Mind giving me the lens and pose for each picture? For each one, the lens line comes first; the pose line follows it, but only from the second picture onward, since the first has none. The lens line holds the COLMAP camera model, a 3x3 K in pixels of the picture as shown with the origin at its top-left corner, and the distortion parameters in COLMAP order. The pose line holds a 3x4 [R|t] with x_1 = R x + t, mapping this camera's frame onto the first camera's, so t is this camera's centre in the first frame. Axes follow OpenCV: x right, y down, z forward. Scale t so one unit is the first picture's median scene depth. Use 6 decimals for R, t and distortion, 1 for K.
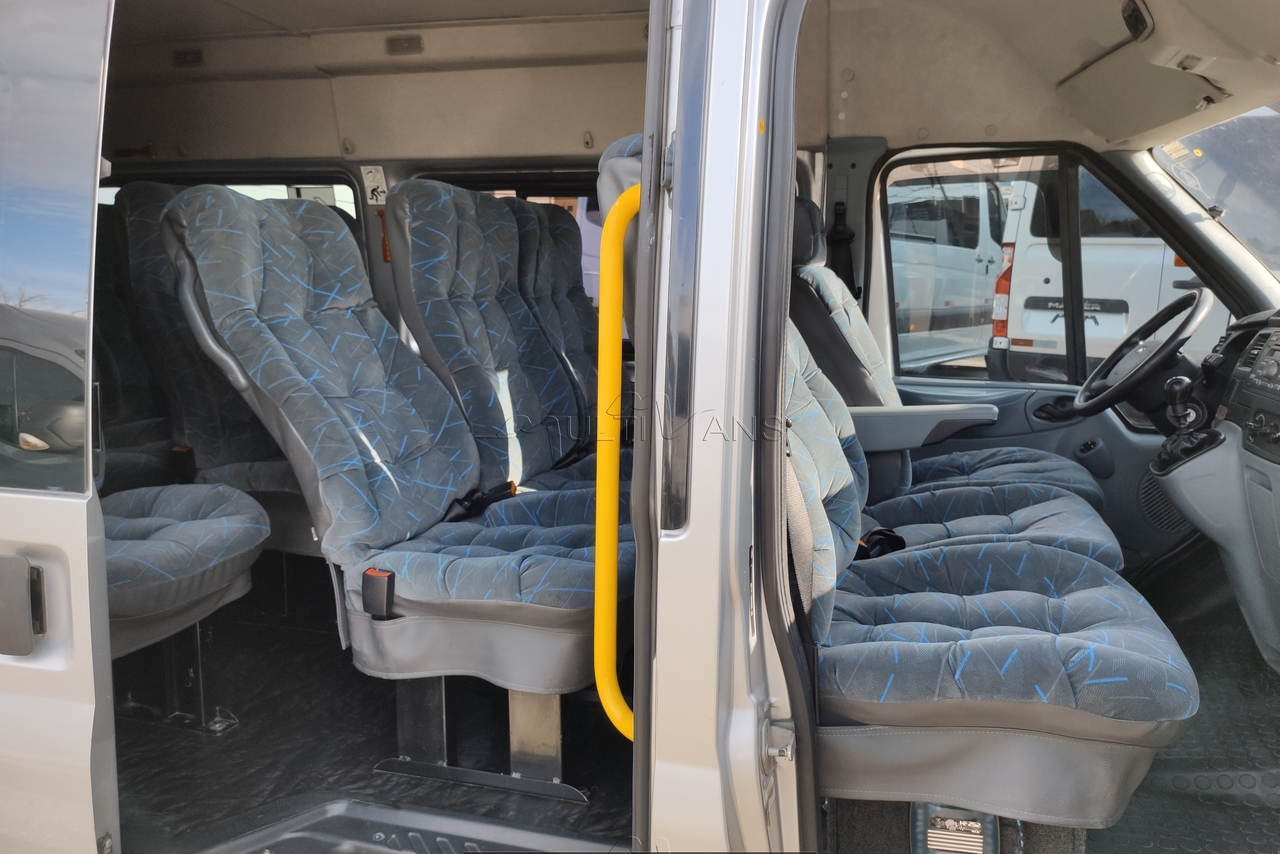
lens RADIAL K [[966.3, 0, 640.3], [0, 966.3, 429.5], [0, 0, 1]] dist [0.003041, -0.001691]
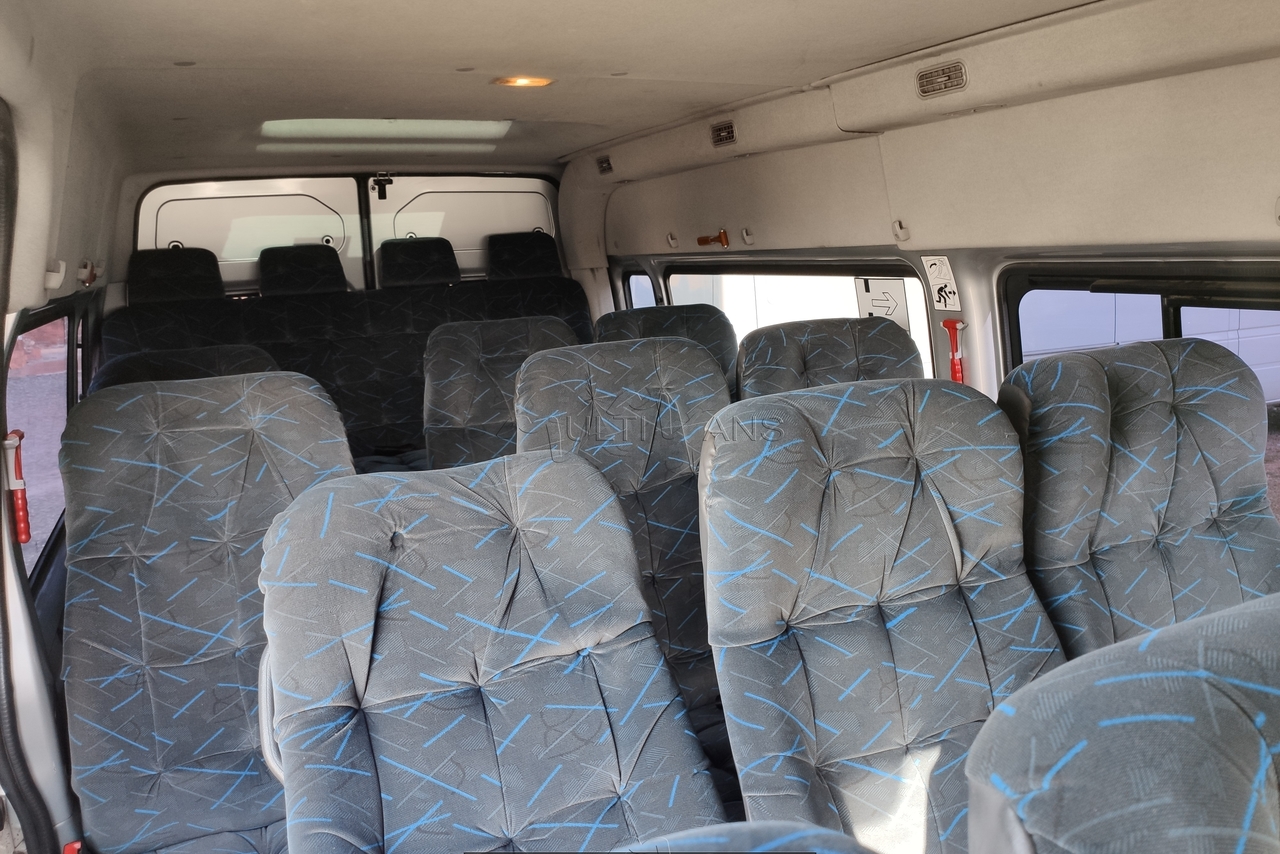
lens RADIAL K [[966.3, 0, 638.8], [0, 966.3, 421.8], [0, 0, 1]] dist [0.003041, -0.001691]
pose [[0.653419, 0.091070, -0.751499, 0.099228], [-0.051985, 0.995792, 0.075474, -0.205998], [0.755210, -0.010250, 0.655403, 0.428425]]
